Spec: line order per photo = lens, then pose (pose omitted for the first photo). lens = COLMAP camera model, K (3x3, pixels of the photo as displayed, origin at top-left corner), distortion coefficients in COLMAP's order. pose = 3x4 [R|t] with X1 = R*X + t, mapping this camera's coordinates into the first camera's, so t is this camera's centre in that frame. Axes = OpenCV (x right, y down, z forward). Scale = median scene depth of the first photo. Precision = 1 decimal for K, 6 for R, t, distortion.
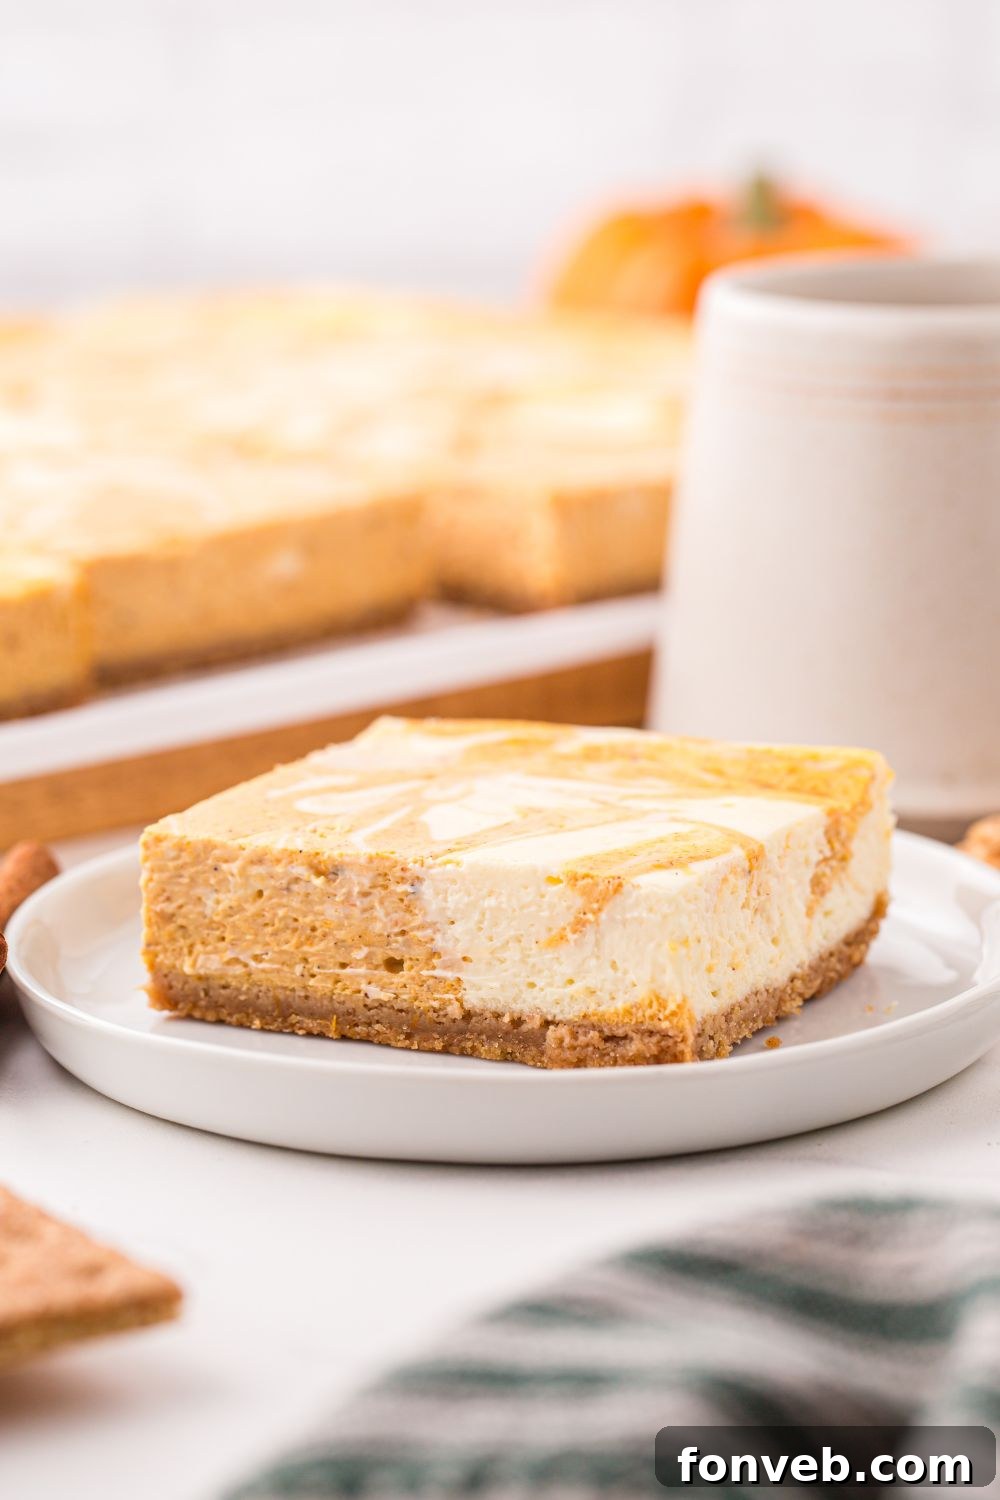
lens RADIAL K [[5745.6, 0, 500.0], [0, 5745.6, 750.0], [0, 0, 1]] dist [-0.295303, 1.529161]
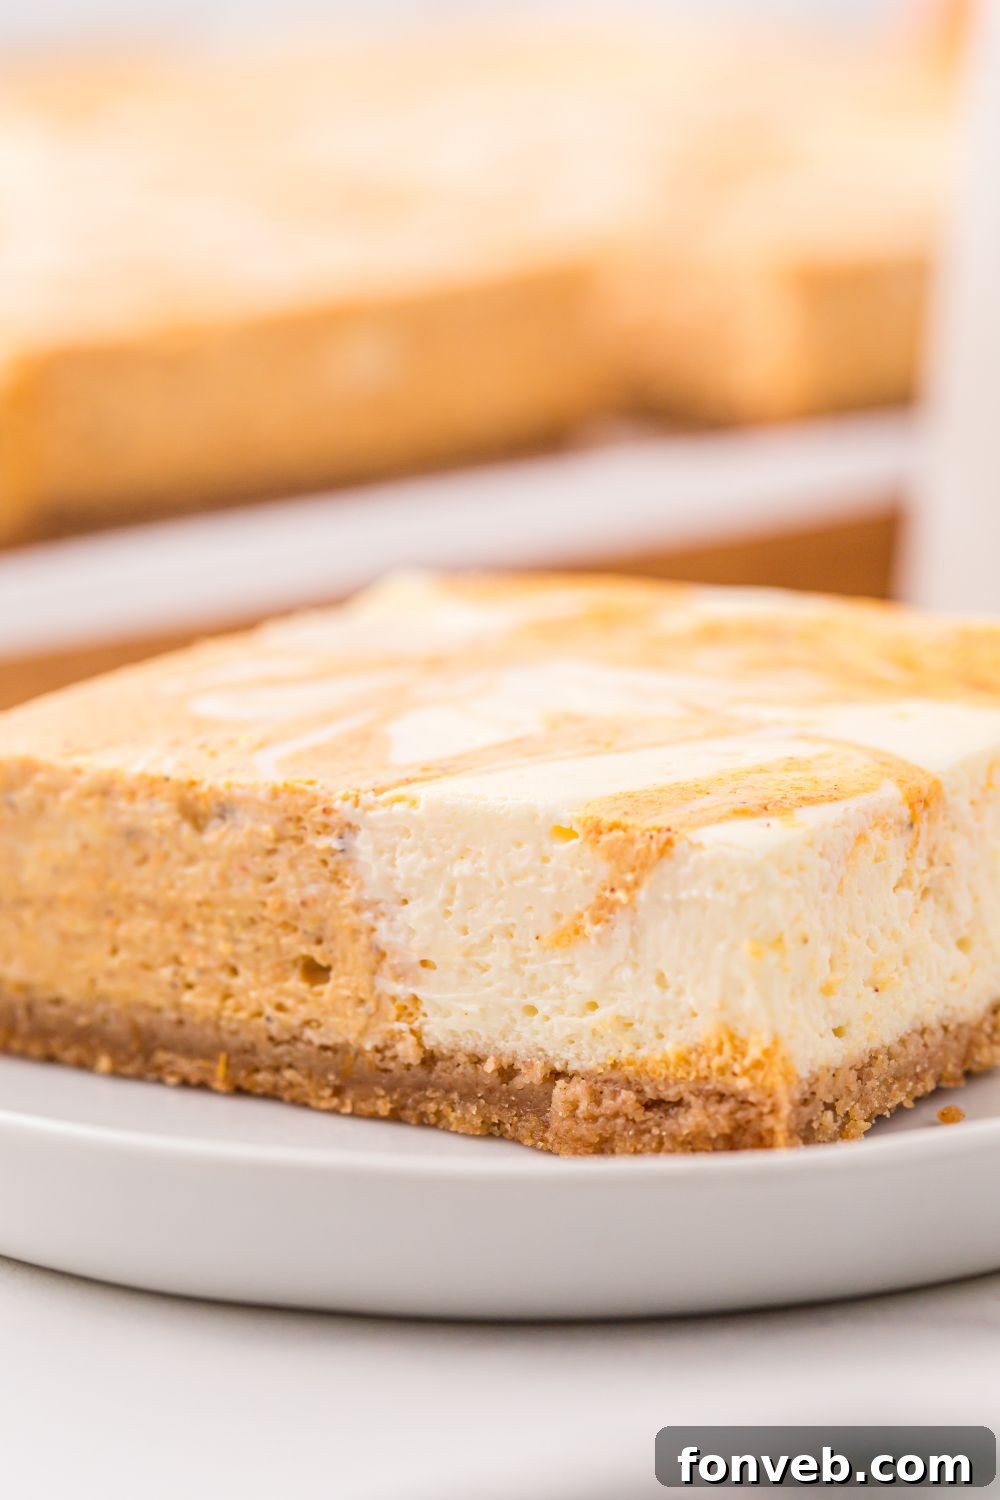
lens RADIAL K [[6545.5, 0, 500.0], [0, 6545.5, 750.0], [0, 0, 1]] dist [-0.133737, 0.228311]
pose [[0.994996, 0.017088, -0.098446, 0.067447], [-0.016629, 0.999847, 0.005482, 0.010484], [0.098524, -0.003818, 0.995127, 0.327542]]
